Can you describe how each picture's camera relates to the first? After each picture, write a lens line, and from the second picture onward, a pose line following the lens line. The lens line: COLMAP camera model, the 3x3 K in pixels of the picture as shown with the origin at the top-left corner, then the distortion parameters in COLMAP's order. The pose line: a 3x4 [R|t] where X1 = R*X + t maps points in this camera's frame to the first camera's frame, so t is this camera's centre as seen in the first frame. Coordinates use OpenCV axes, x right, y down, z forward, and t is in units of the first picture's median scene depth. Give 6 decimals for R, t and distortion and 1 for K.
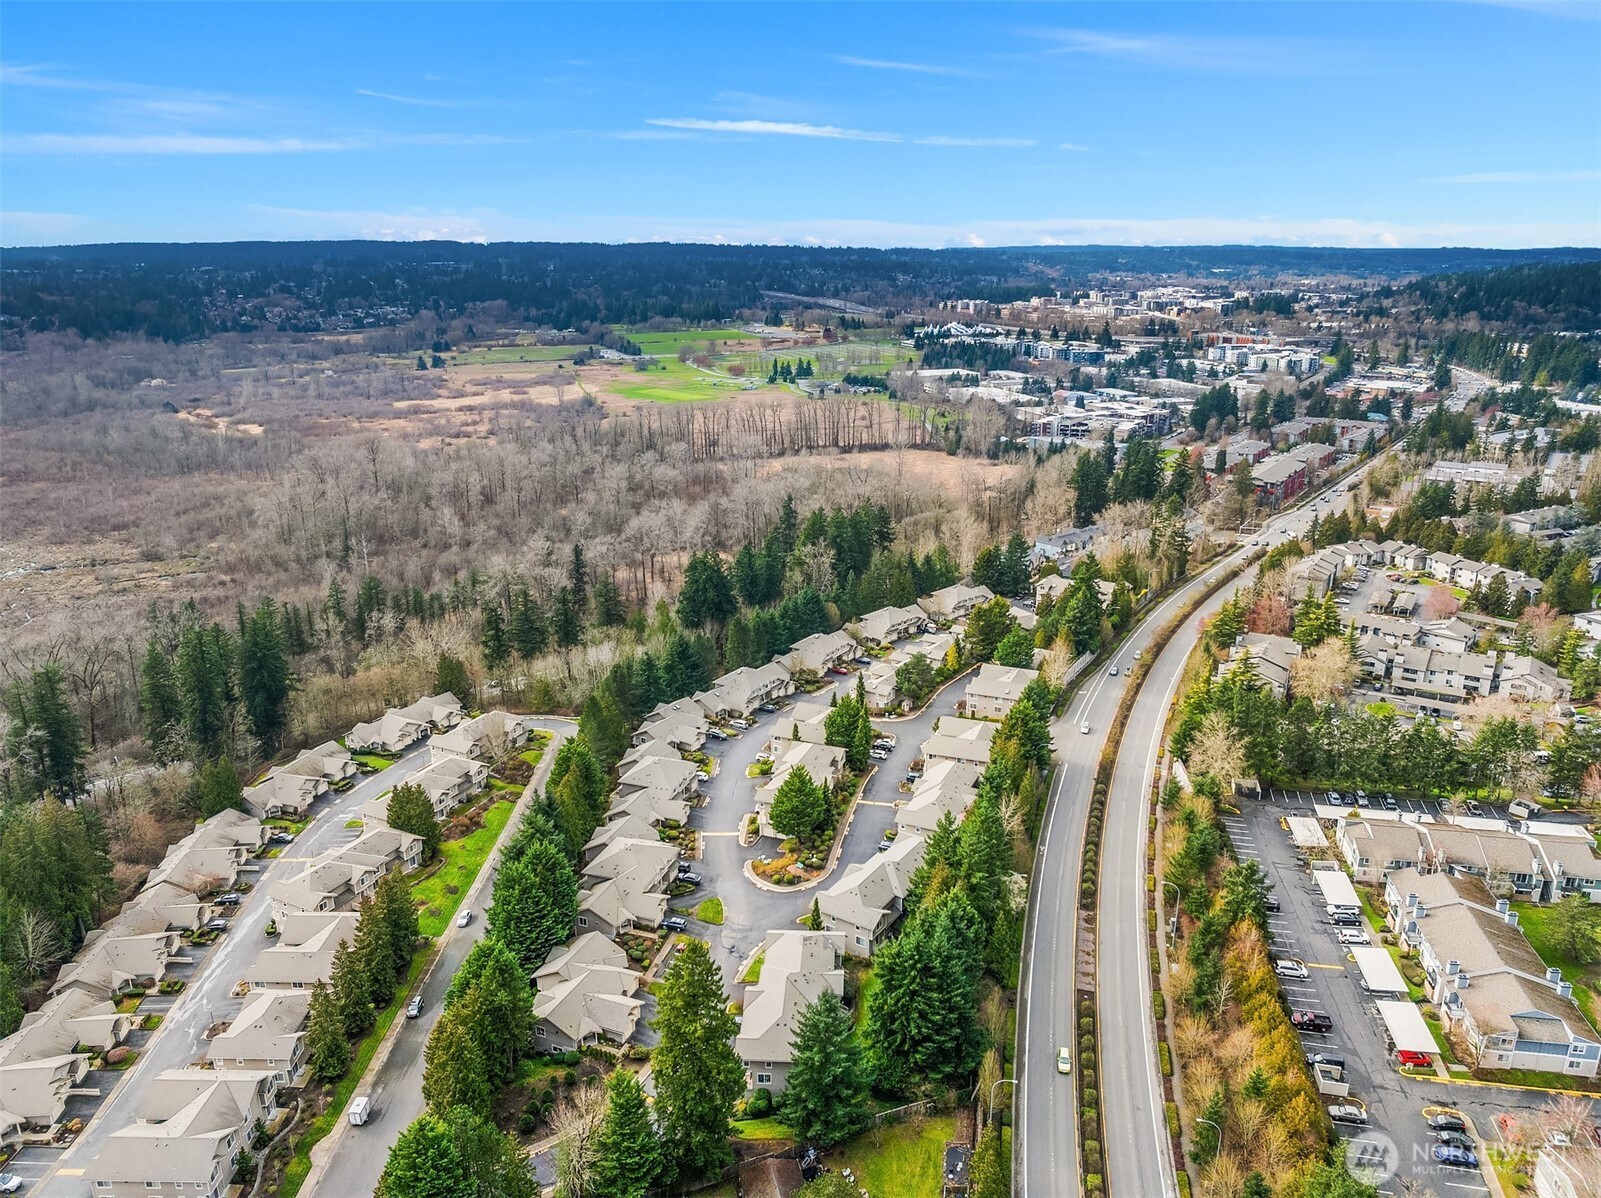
lens RADIAL K [[1120.9, 0, 806.2], [0, 1120.9, 601.7], [0, 0, 1]] dist [-0.035941, 0.004043]
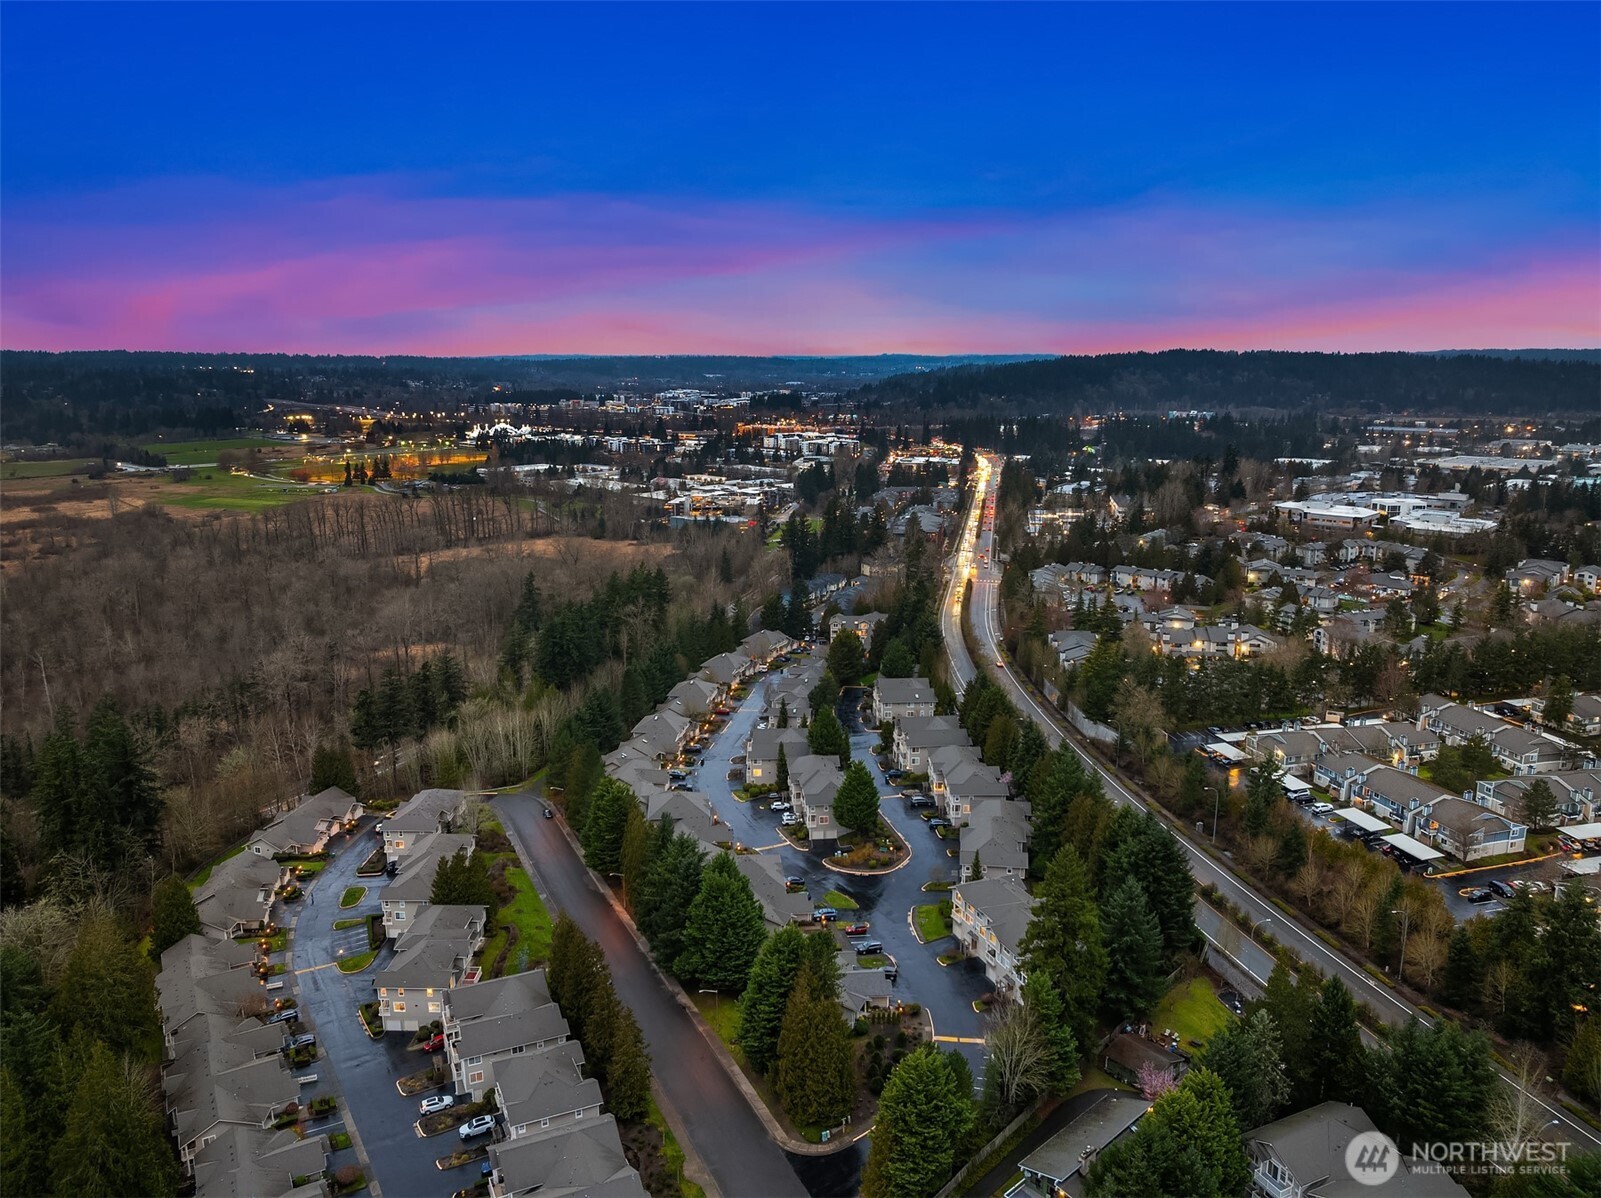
lens RADIAL K [[1120.9, 0, 805.3], [0, 1120.9, 600.3], [0, 0, 1]] dist [-0.035941, 0.004043]
pose [[0.903332, -0.087421, 0.419939, -0.373771], [0.126426, 0.989784, -0.065907, 0.043614], [-0.409887, 0.112627, 0.905156, 0.019449]]
